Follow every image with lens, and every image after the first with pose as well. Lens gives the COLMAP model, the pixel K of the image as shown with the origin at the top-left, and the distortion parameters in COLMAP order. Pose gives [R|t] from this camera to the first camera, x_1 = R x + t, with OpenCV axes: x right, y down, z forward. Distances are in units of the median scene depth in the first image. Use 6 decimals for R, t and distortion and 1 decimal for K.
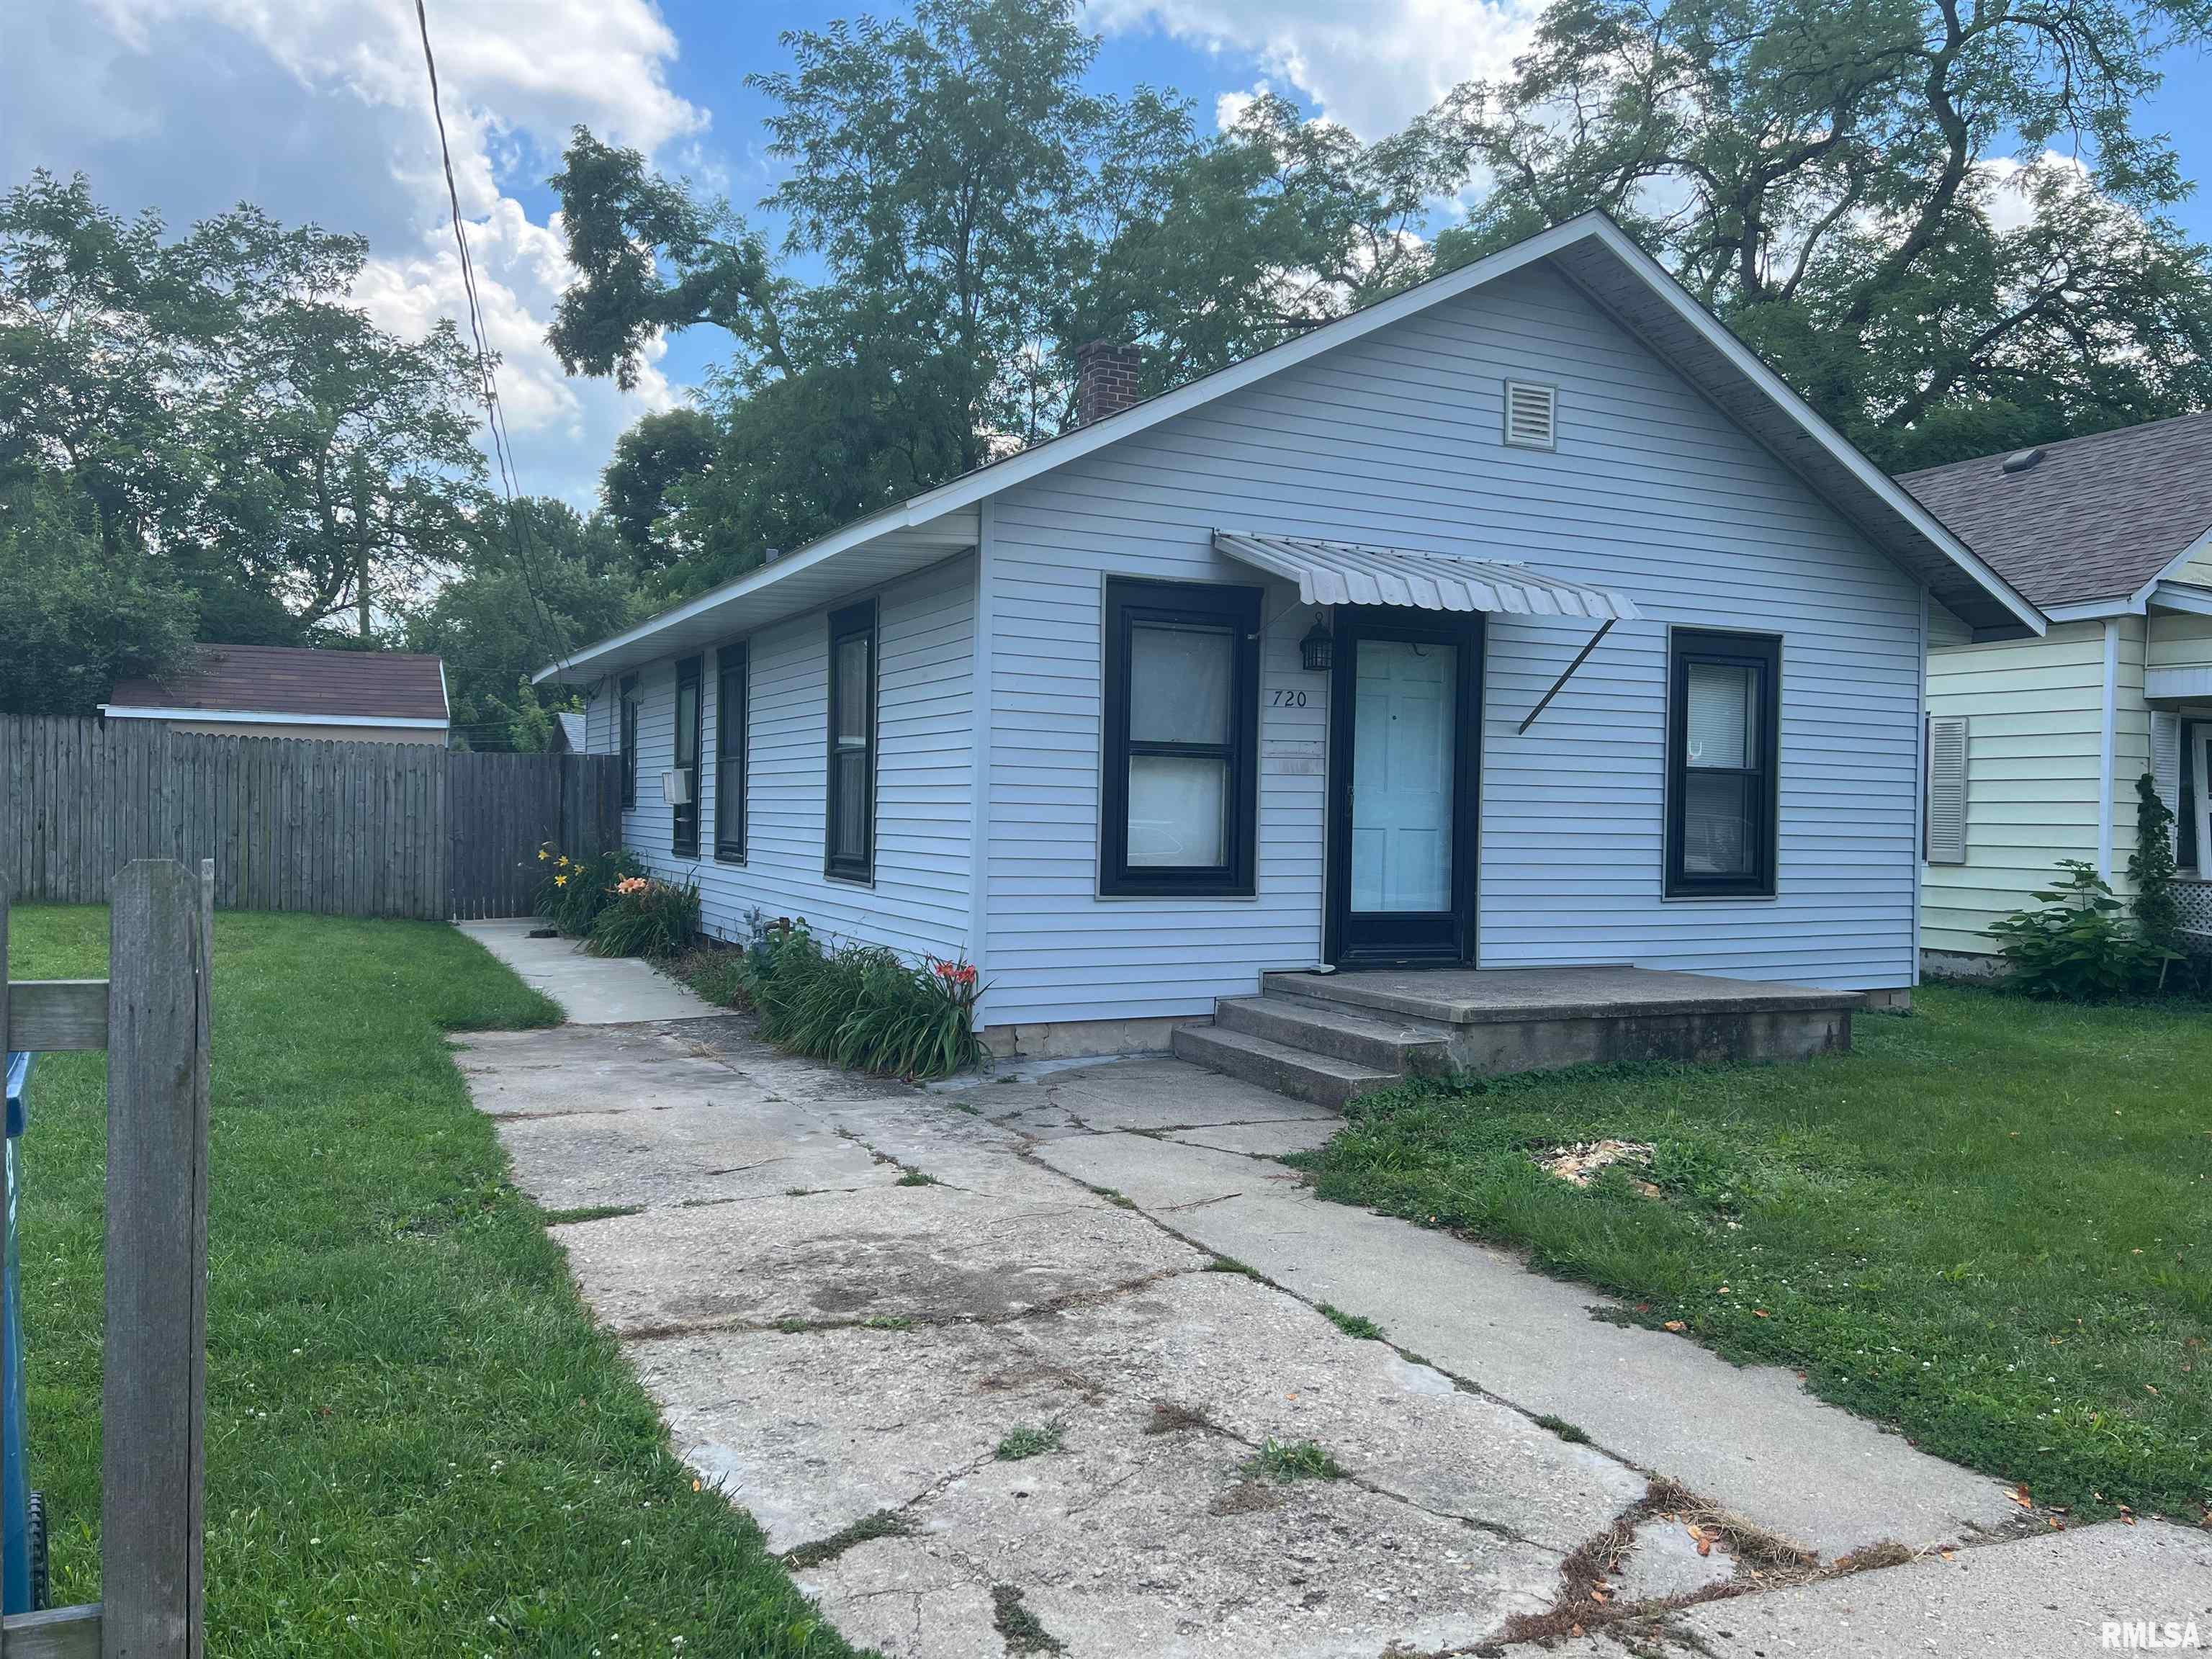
lens RADIAL K [[1653.8, 0, 1106.0], [0, 1653.8, 829.5], [0, 0, 1]] dist [0.012147, 0.004674]
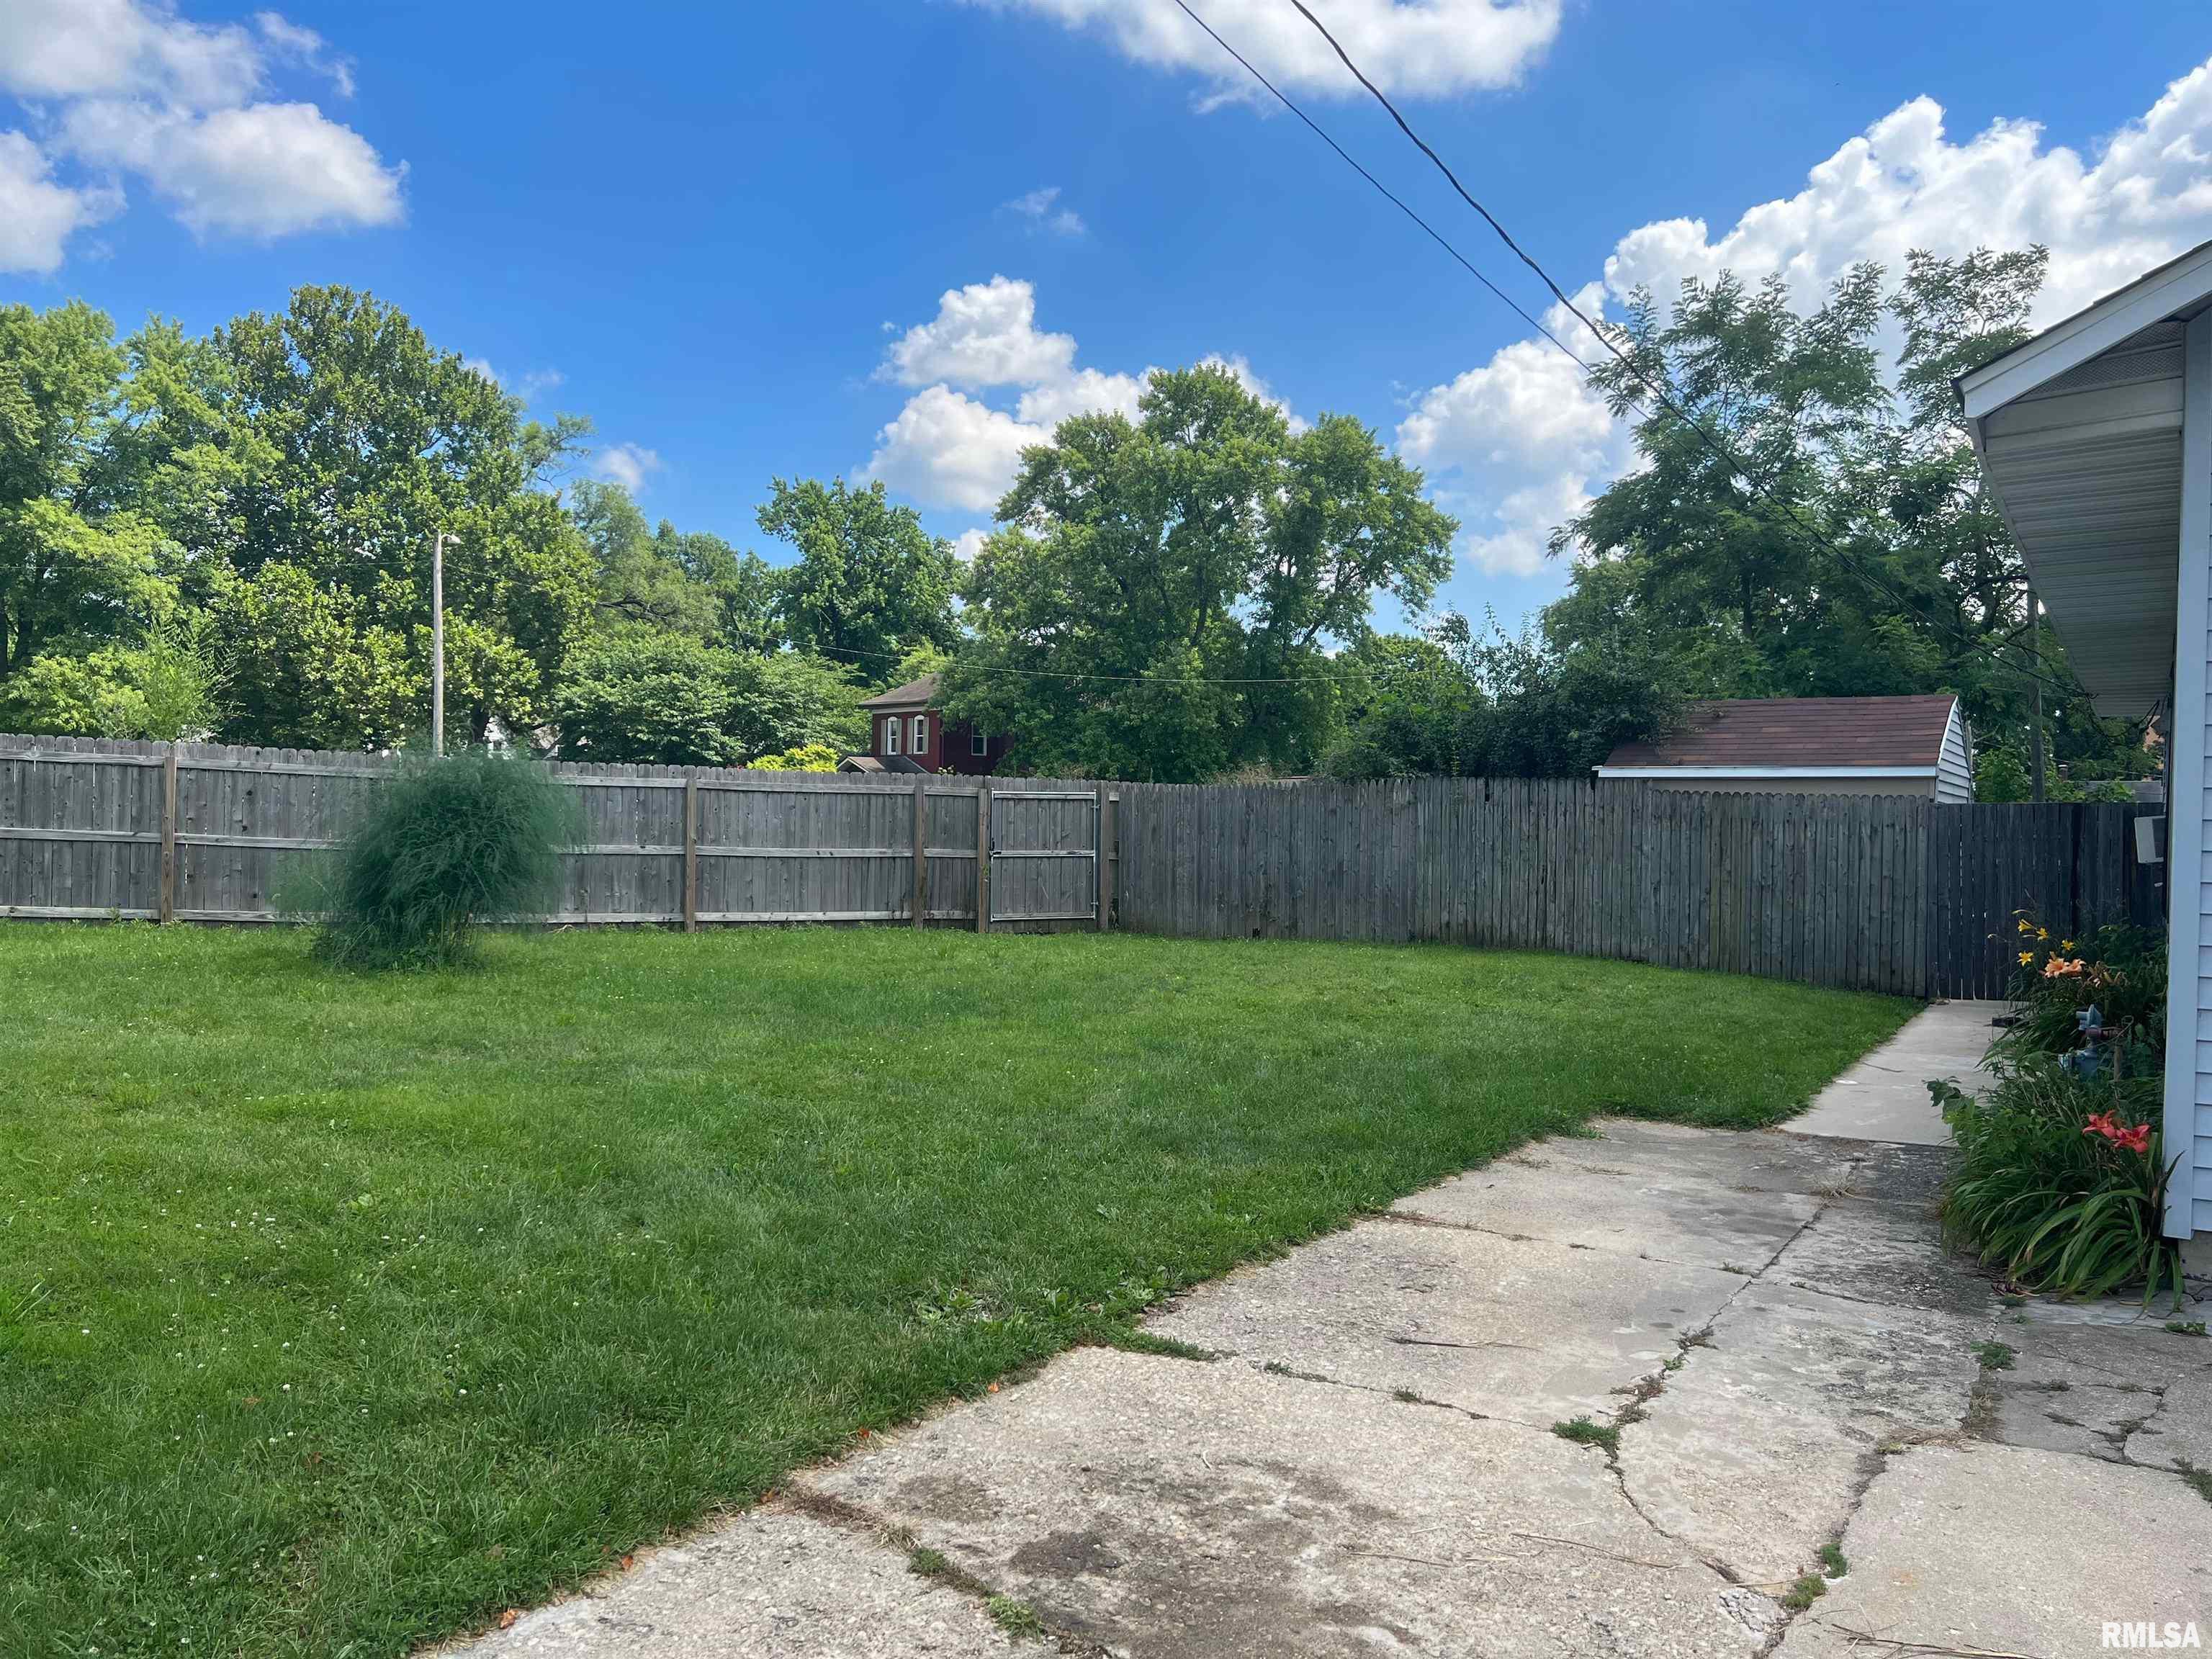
lens RADIAL K [[1653.8, 0, 1106.0], [0, 1653.8, 829.5], [0, 0, 1]] dist [0.012147, 0.004674]
pose [[0.516700, -0.011286, -0.856092, 0.133638], [-0.023305, 0.999357, -0.027241, 0.000683], [0.855849, 0.034026, 0.516105, 0.198197]]
